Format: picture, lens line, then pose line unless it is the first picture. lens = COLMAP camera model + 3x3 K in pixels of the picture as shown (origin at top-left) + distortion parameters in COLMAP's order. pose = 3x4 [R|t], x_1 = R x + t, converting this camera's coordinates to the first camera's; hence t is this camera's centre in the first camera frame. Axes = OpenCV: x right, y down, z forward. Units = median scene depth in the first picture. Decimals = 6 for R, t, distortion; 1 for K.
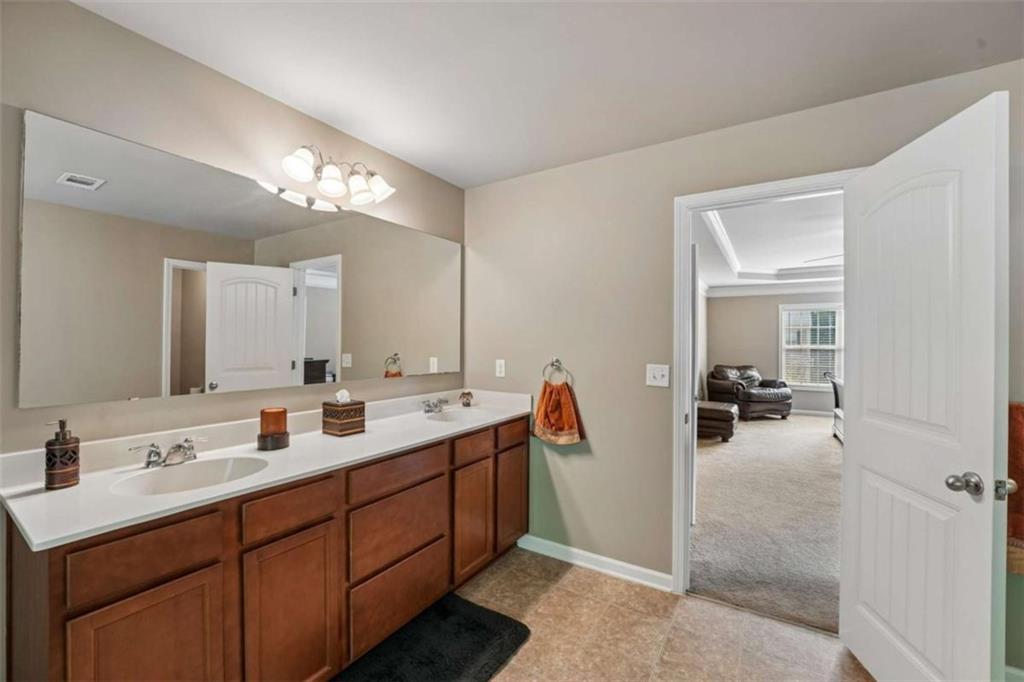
lens RADIAL K [[420.1, 0, 519.5], [0, 420.1, 335.8], [0, 0, 1]] dist [-0.020992, 0.001061]
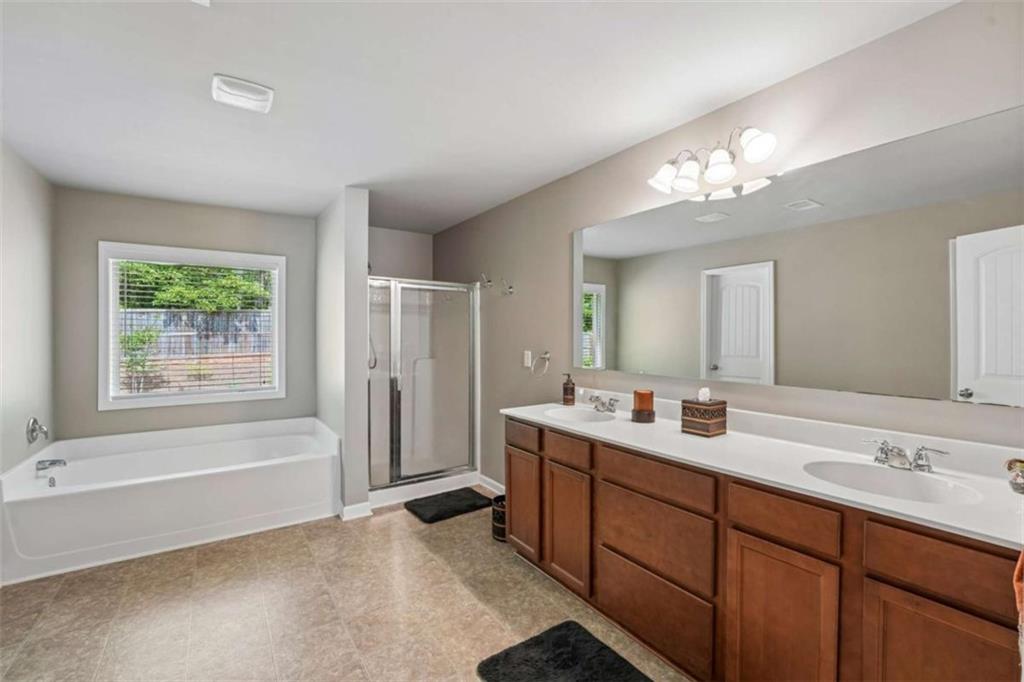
lens RADIAL K [[420.1, 0, 521.5], [0, 420.1, 338.0], [0, 0, 1]] dist [-0.020992, 0.001061]
pose [[-0.373905, 0.004217, -0.927458, 0.699635], [0.014298, 0.999897, -0.001218, 0.013099], [0.927357, -0.013716, -0.373927, 1.104047]]
